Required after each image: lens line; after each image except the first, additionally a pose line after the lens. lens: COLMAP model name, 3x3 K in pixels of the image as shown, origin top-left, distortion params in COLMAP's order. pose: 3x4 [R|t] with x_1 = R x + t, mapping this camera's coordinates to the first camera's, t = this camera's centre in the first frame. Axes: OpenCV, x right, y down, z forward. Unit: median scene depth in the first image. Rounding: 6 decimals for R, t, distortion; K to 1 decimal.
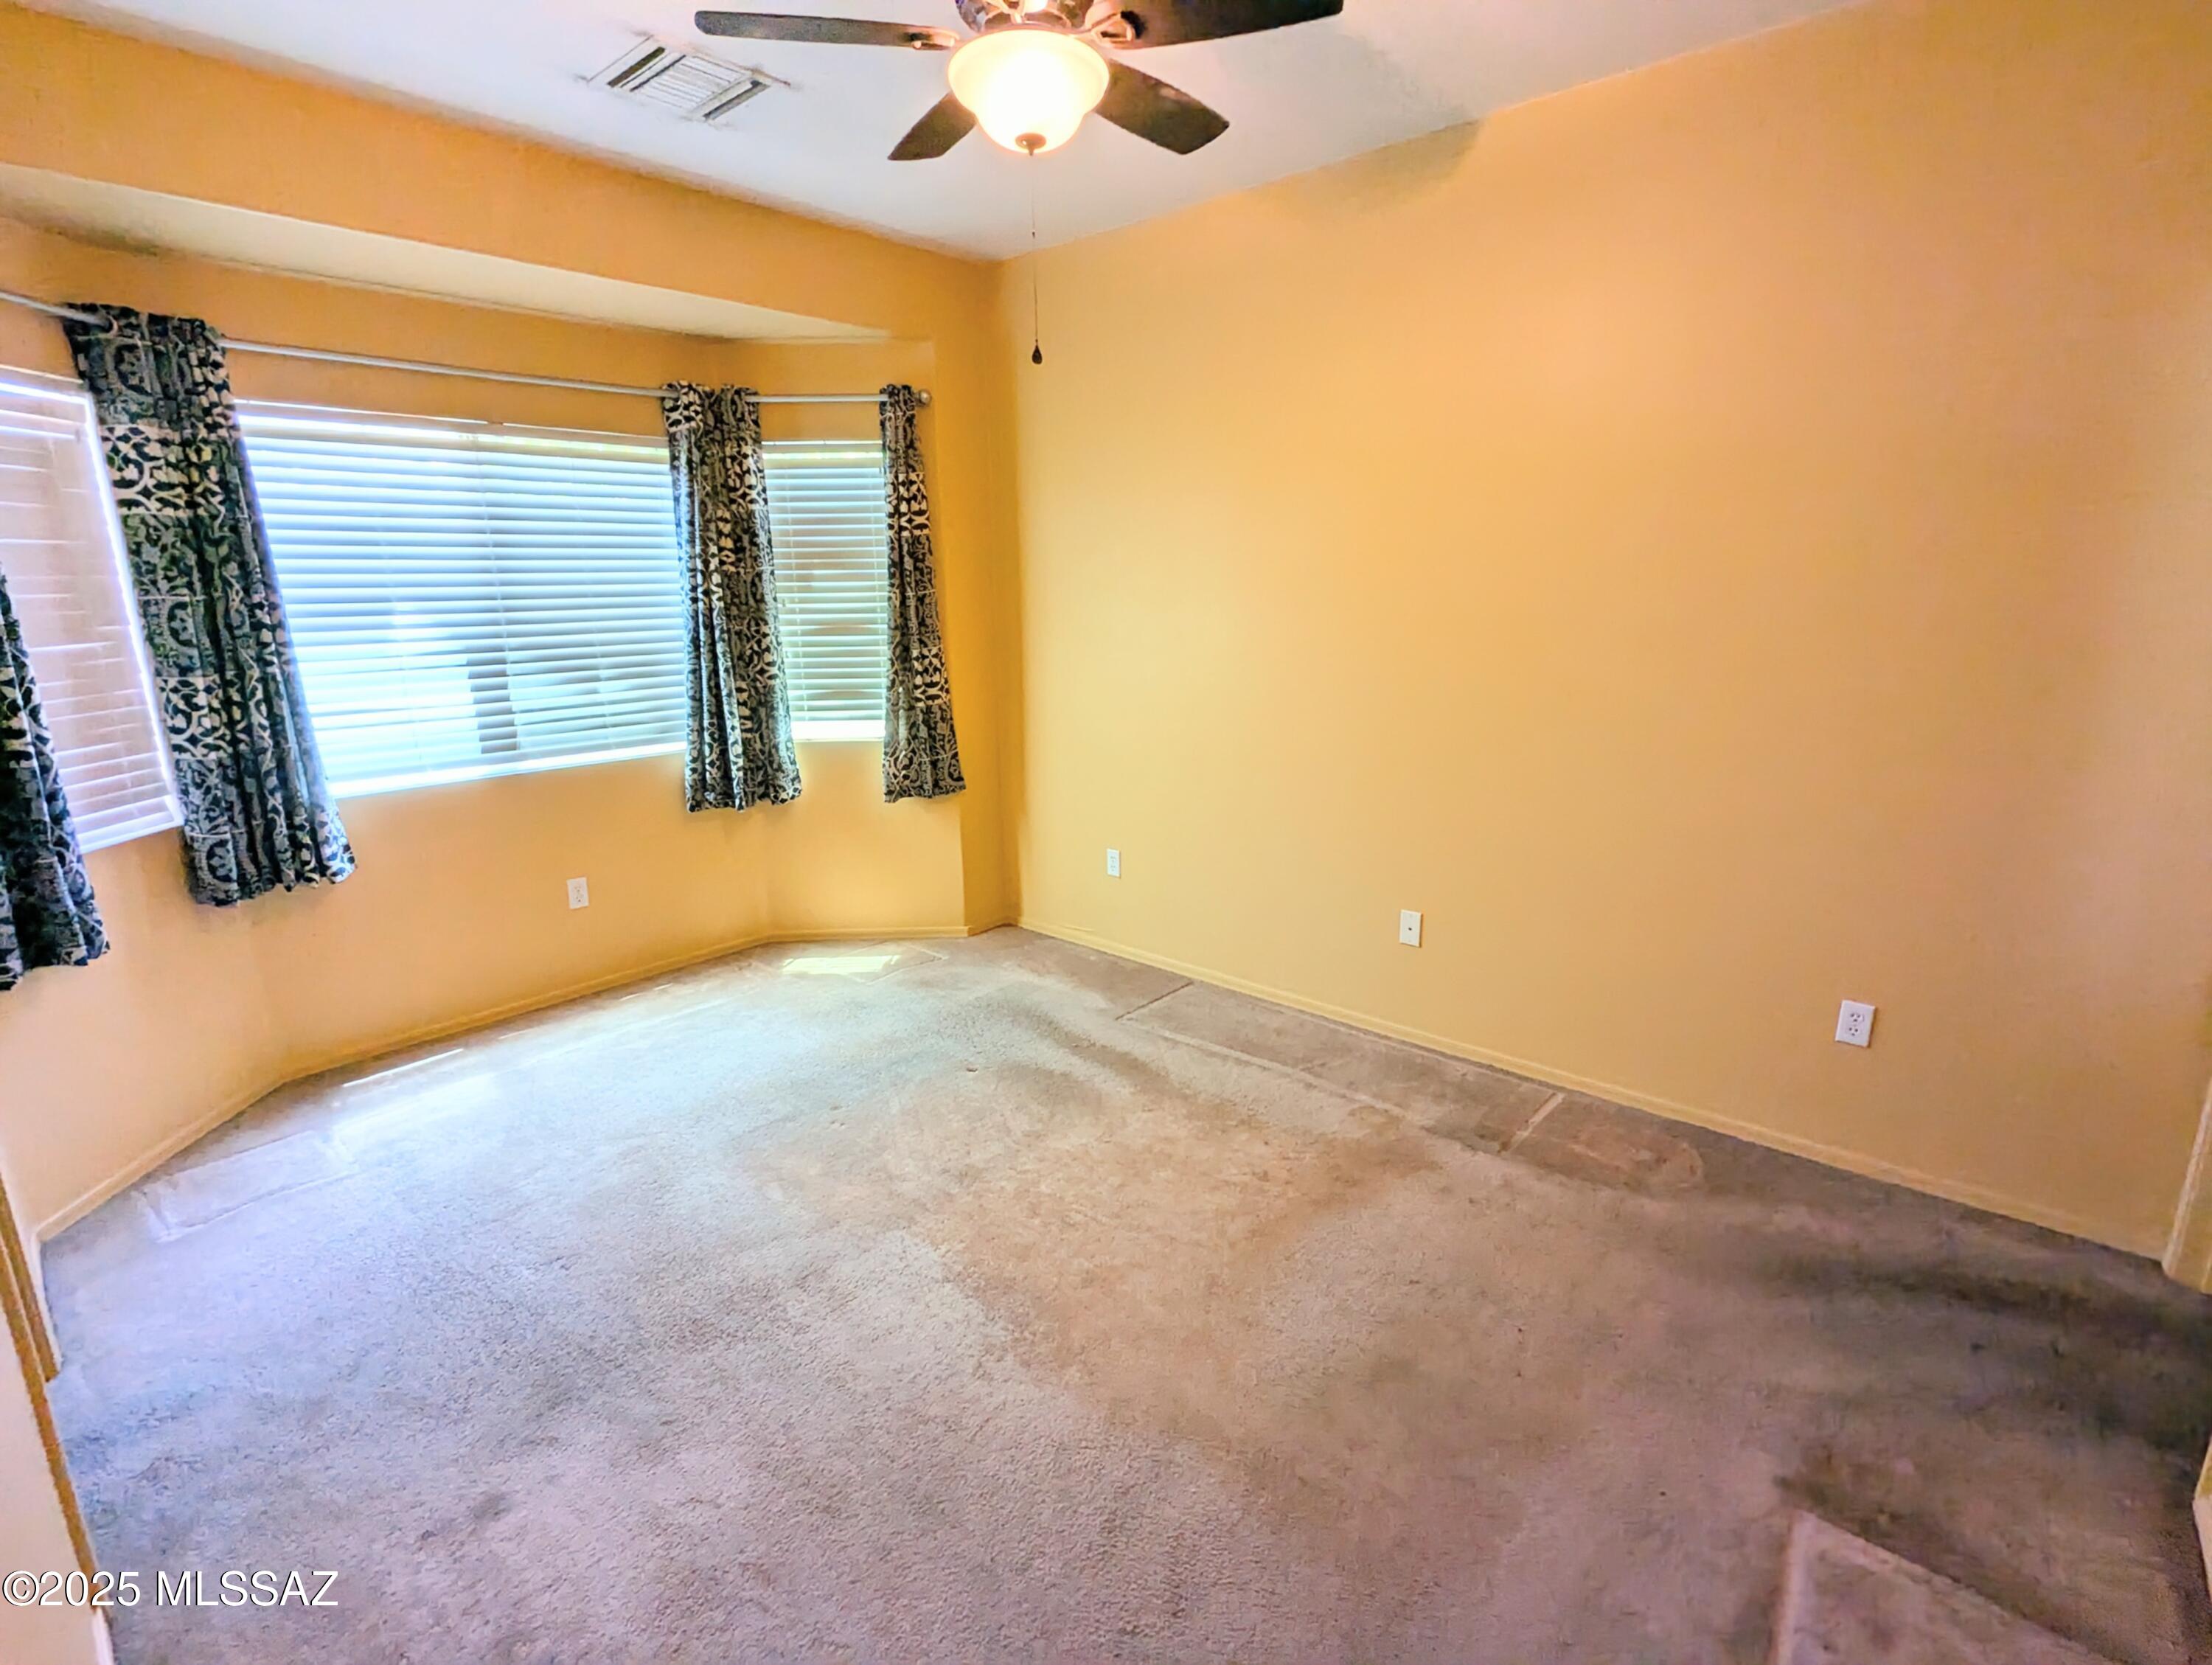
lens RADIAL K [[1048.4, 0, 1108.1], [0, 1048.4, 836.1], [0, 0, 1]] dist [-0.000810, 0.001741]
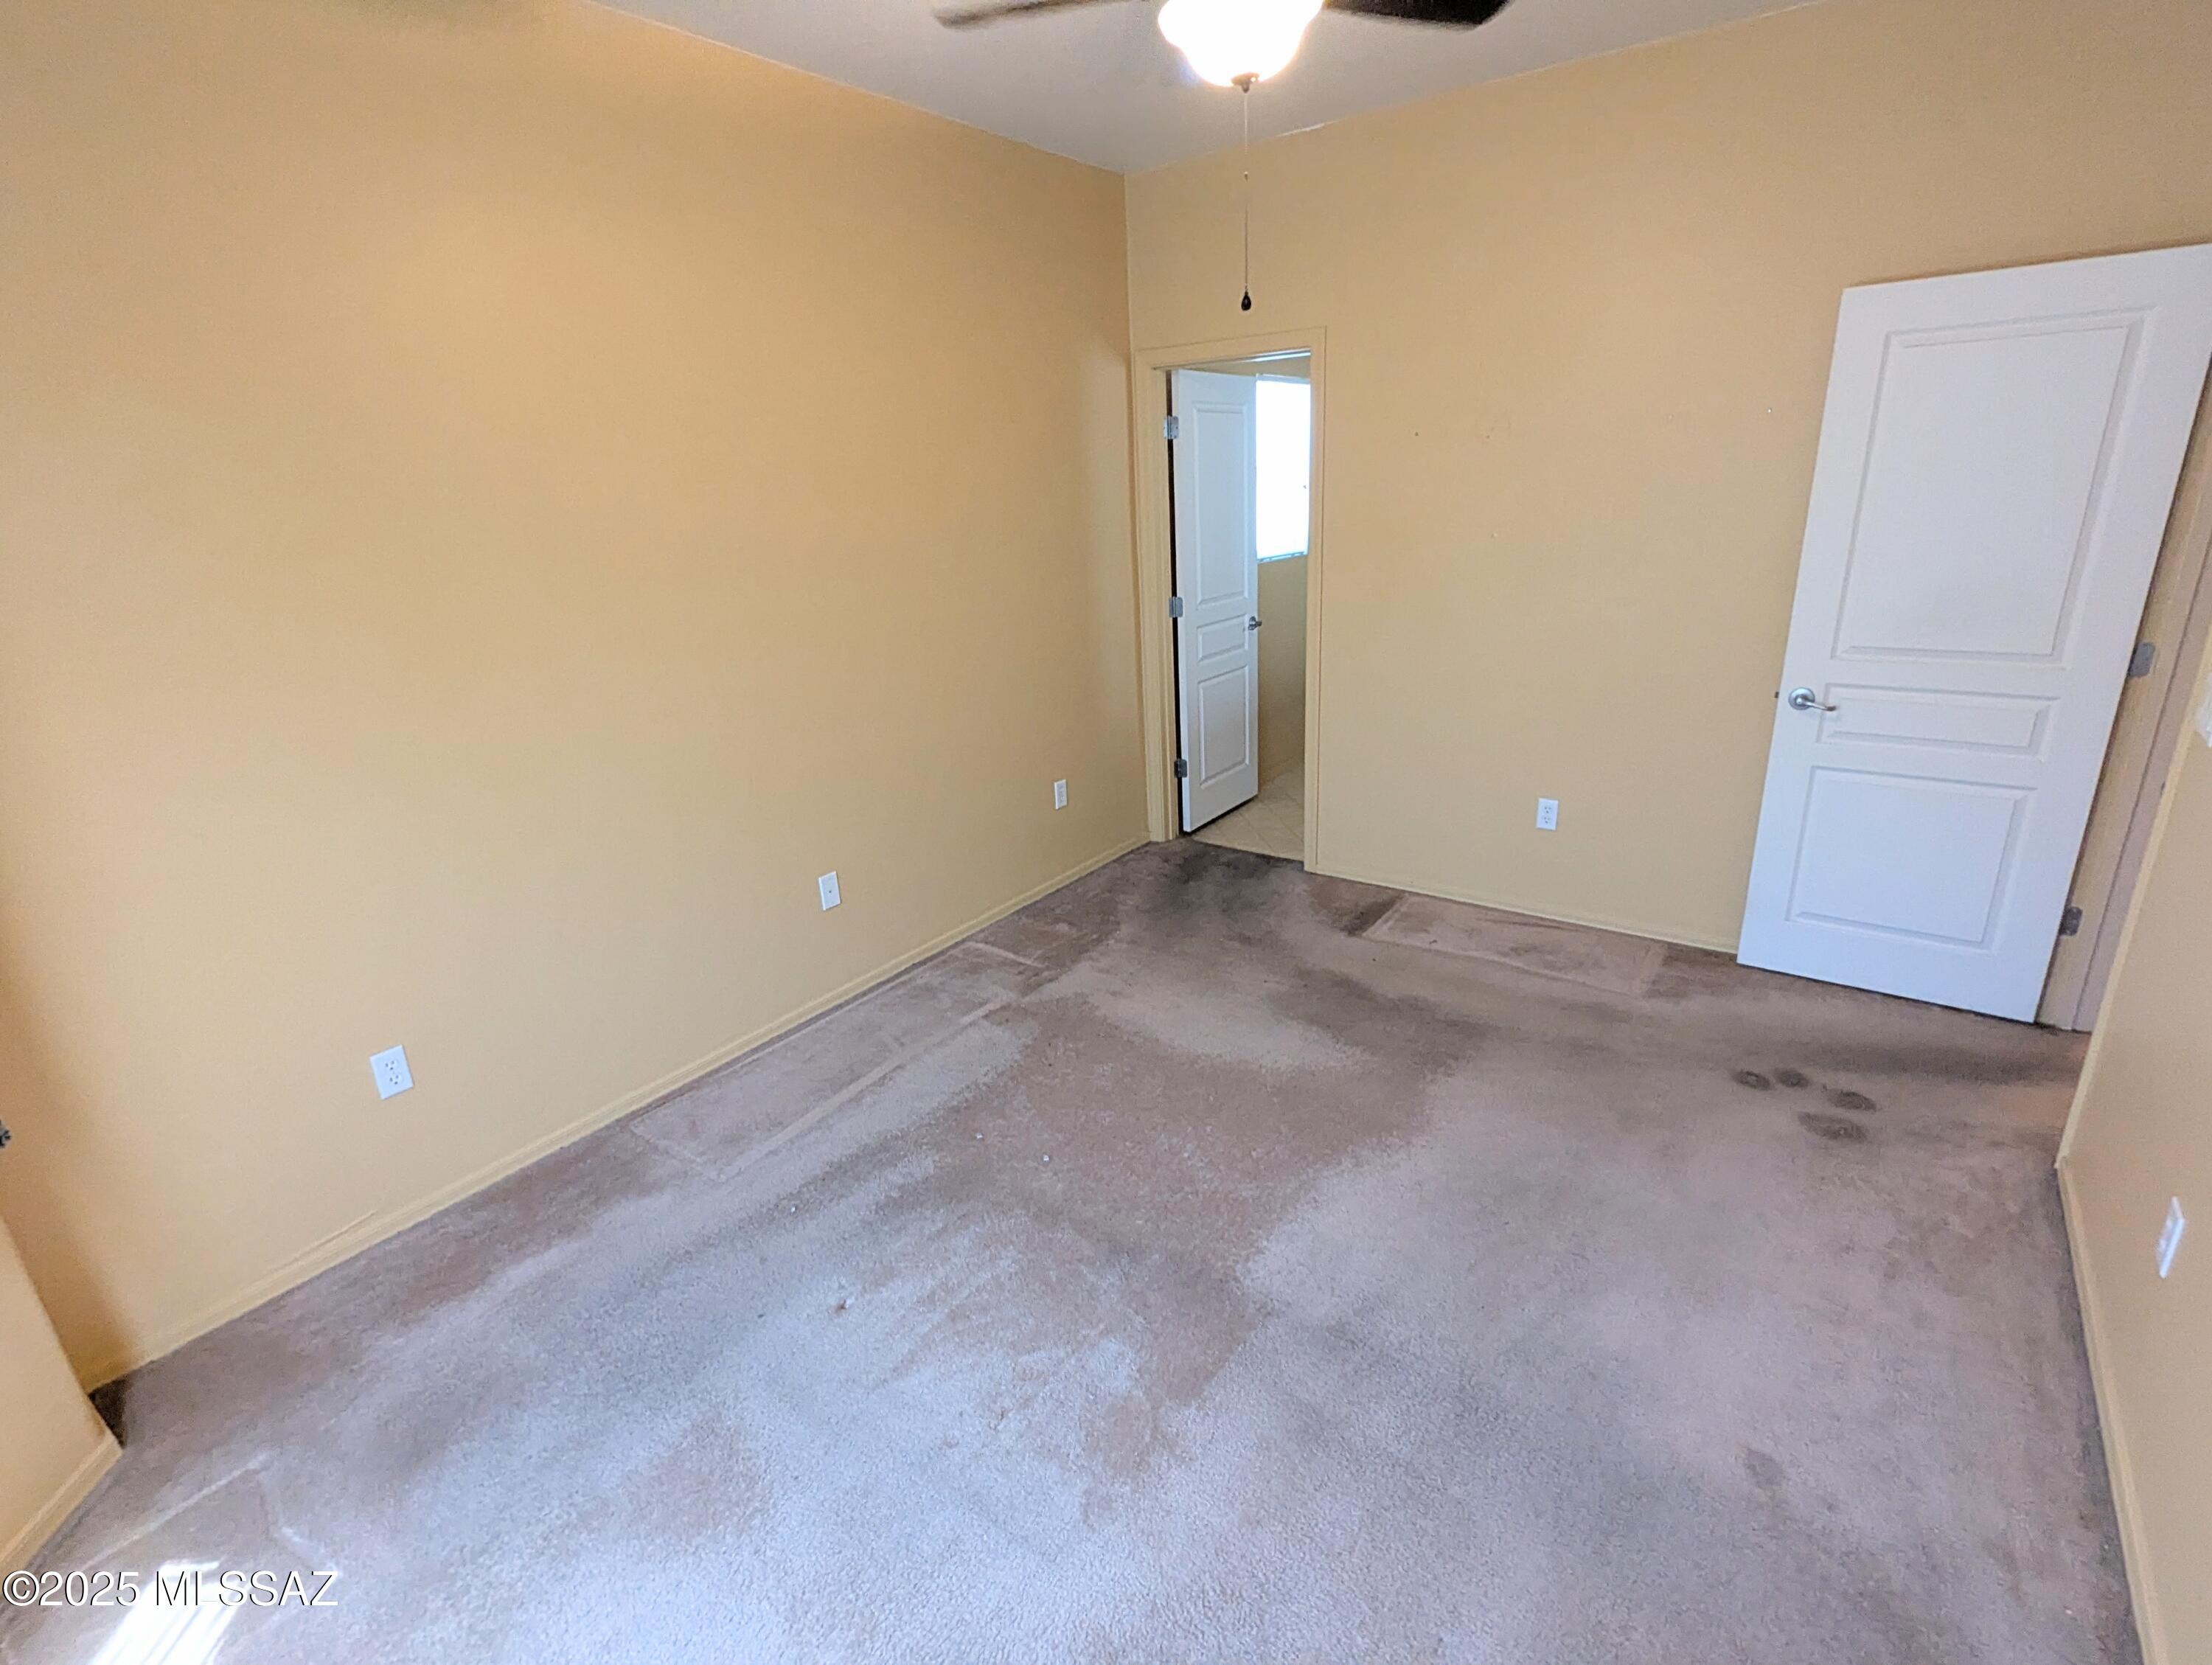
lens RADIAL K [[1048.4, 0, 1108.1], [0, 1048.4, 836.1], [0, 0, 1]] dist [-0.000810, 0.001741]
pose [[-0.097615, -0.305226, 0.947264, -0.617189], [0.282051, 0.904301, 0.320448, -0.189072], [-0.954420, 0.298457, -0.002184, 0.681960]]
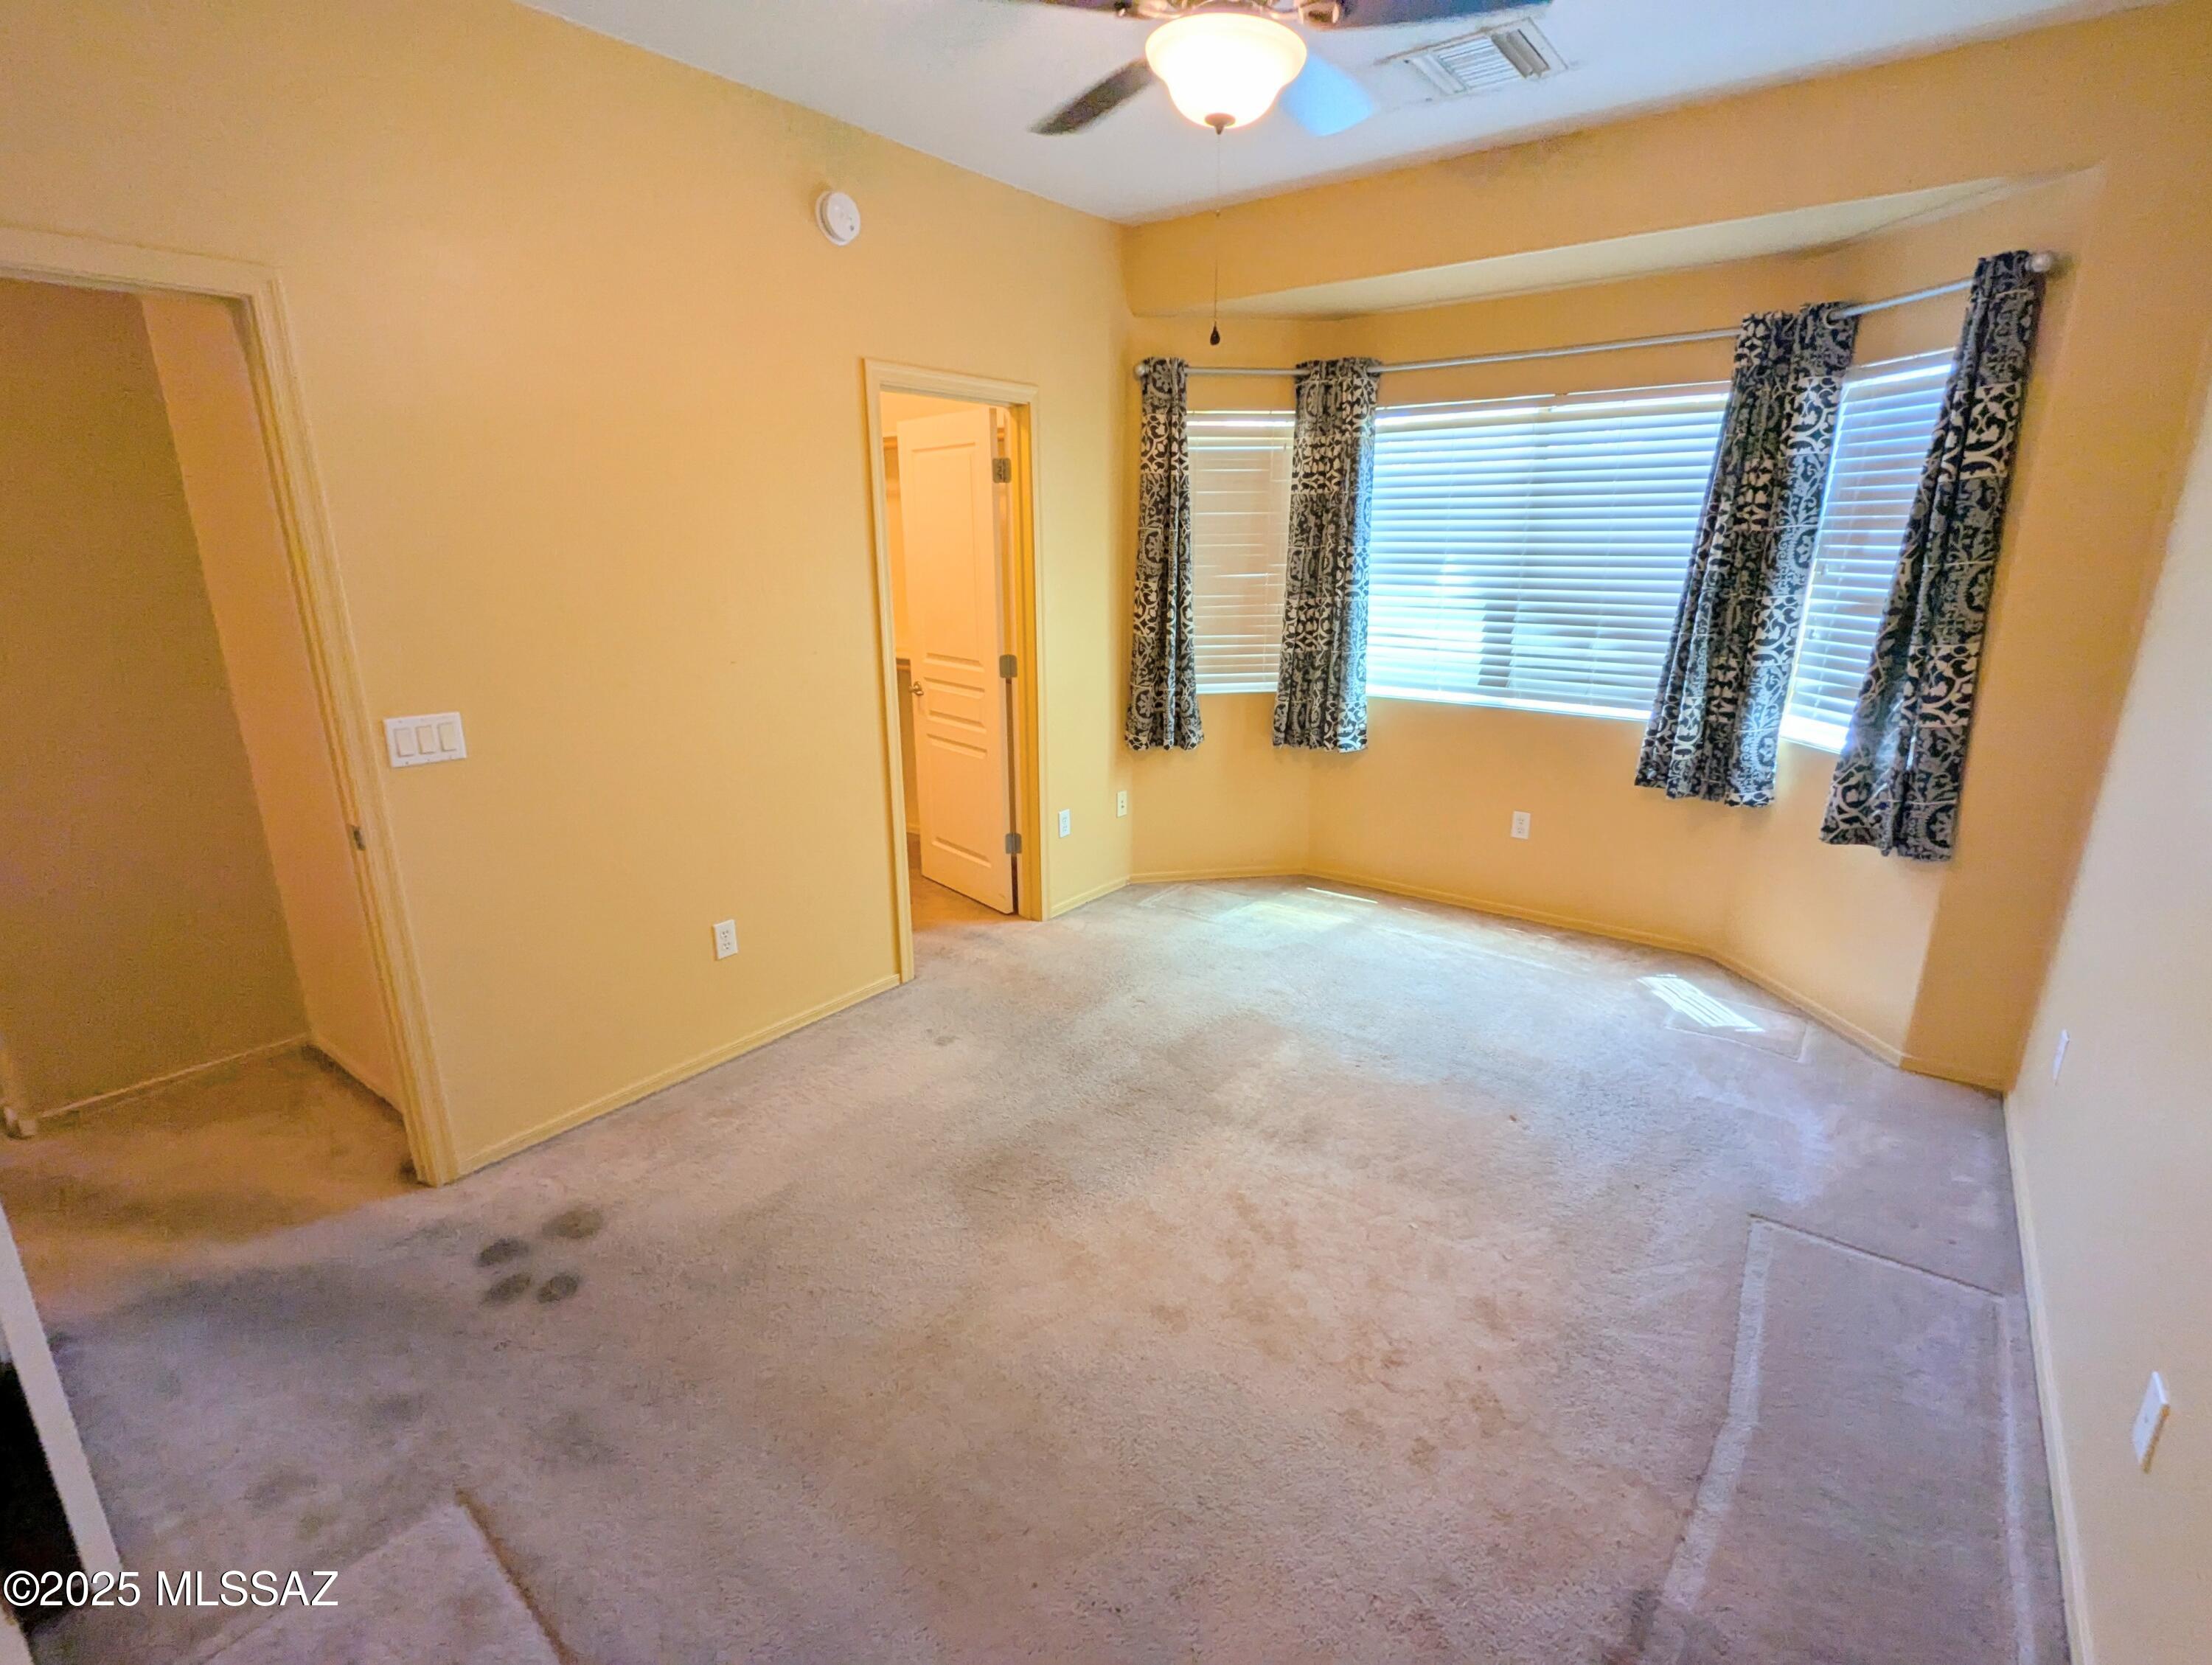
lens RADIAL K [[1045.6, 0, 1108.7], [0, 1045.6, 838.0], [0, 0, 1]] dist [-0.002552, 0.000659]
pose [[0.083207, 0.294193, -0.952117, 0.542145], [-0.233765, 0.934533, 0.268331, -0.135261], [0.968726, 0.200244, 0.146532, 0.453308]]
